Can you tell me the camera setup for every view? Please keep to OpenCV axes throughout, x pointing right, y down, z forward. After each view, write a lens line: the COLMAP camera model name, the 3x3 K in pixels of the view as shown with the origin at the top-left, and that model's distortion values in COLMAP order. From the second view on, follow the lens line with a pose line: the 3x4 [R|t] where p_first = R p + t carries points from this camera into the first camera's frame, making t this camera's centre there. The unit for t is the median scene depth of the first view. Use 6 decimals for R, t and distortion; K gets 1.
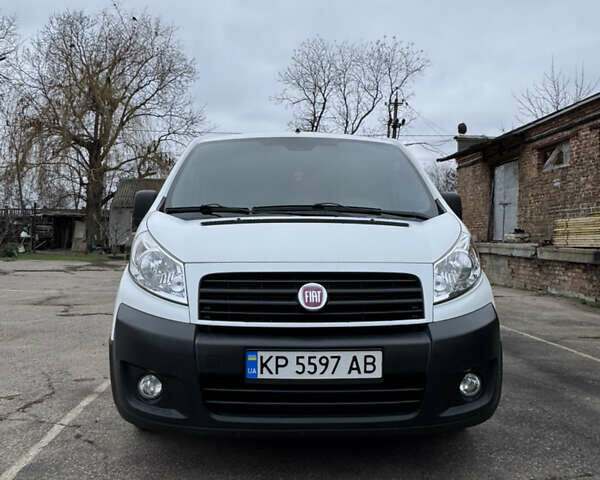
lens RADIAL K [[531.7, 0, 297.4], [0, 531.7, 238.4], [0, 0, 1]] dist [0.004819, -0.002476]
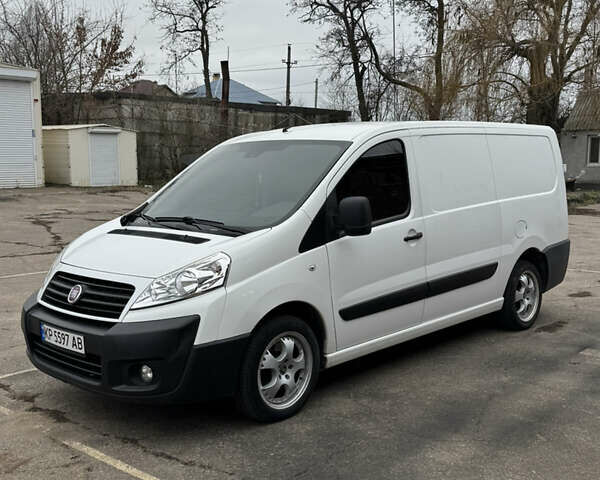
lens RADIAL K [[701.7, 0, 300.1], [0, 701.7, 239.3], [0, 0, 1]] dist [0.072944, 0.000000]
pose [[0.697957, 0.061514, -0.713493, 0.466336], [0.018347, 0.994441, 0.103683, -0.059208], [0.715904, -0.085457, 0.692949, 0.020995]]
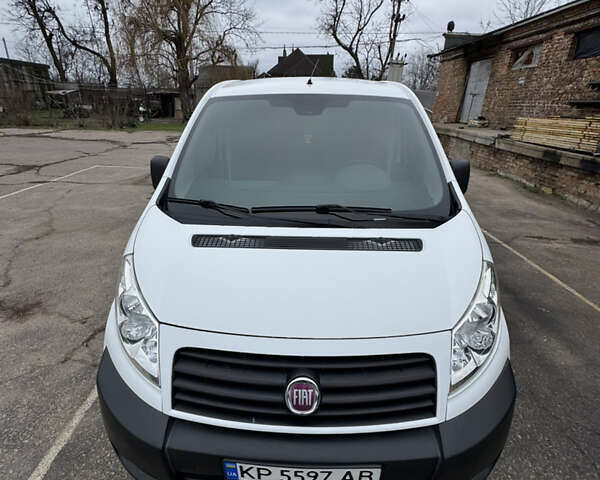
lens RADIAL K [[316.1, 0, 300.0], [0, 316.1, 237.2], [0, 0, 1]] dist [0.007316, -0.003959]
pose [[0.997896, 0.027153, -0.058882, 0.011636], [-0.001986, 0.920469, 0.390811, -0.076531], [0.064811, -0.389872, 0.918585, 0.158695]]
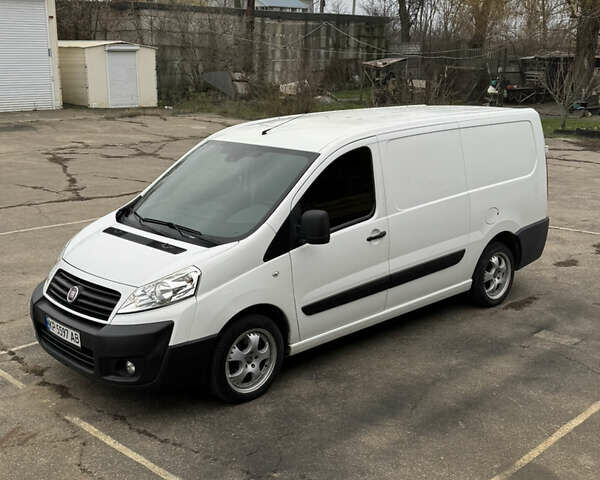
lens RADIAL K [[750.0, 0, 298.6], [0, 750.0, 242.6], [0, 0, 1]] dist [0.091506, 0.000000]
pose [[0.657333, 0.165970, -0.735097, 0.580400], [0.011508, 0.973122, 0.230002, -0.155508], [0.753512, -0.159647, 0.637755, -0.003429]]
